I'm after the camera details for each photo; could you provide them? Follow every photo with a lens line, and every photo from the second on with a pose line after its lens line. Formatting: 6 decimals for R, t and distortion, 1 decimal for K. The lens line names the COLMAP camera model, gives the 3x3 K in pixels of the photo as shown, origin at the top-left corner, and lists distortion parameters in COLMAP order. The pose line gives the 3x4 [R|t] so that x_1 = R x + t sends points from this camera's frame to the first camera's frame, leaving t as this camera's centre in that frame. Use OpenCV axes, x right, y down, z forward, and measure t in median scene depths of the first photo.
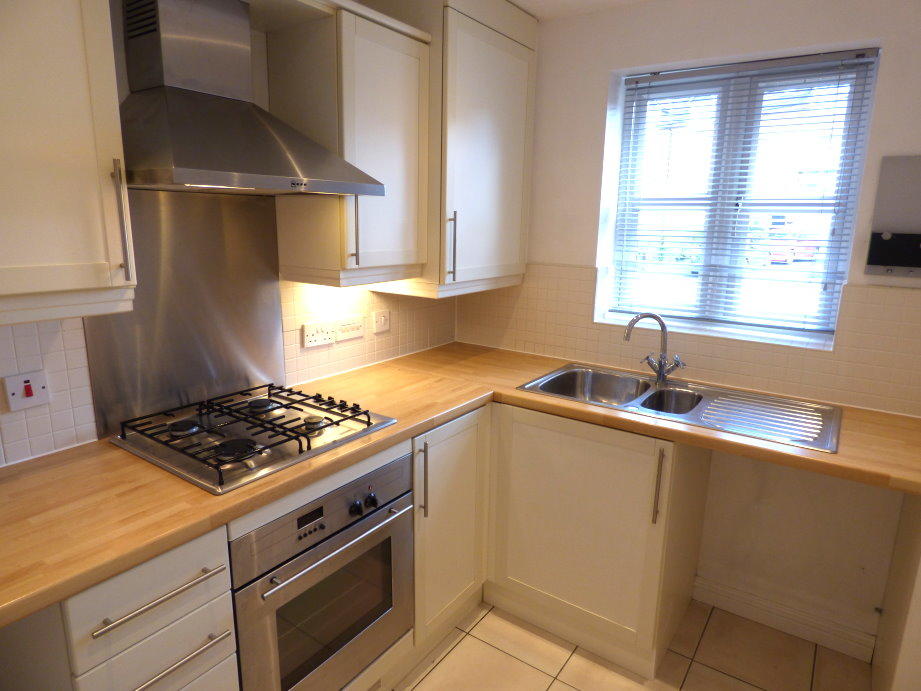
lens RADIAL K [[563.5, 0, 460.5], [0, 563.5, 345.5], [0, 0, 1]] dist [-0.030363, 0.029163]
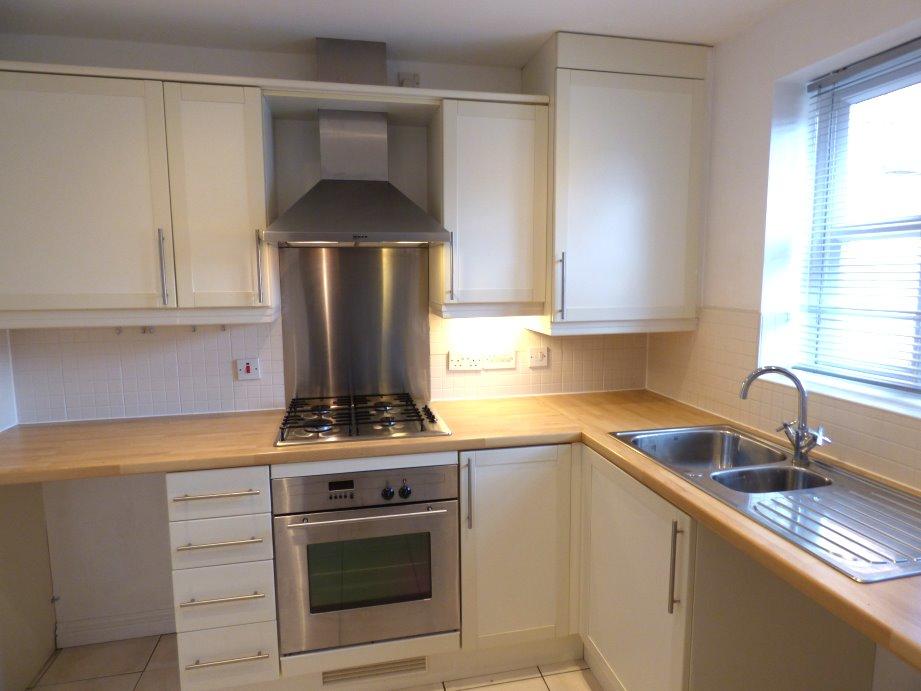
lens RADIAL K [[563.5, 0, 460.5], [0, 563.5, 345.5], [0, 0, 1]] dist [-0.030363, 0.029163]
pose [[0.732989, 0.061351, -0.677468, 0.569920], [-0.127128, 0.990733, -0.047827, 0.006520], [0.668255, 0.121182, 0.733996, 0.126846]]
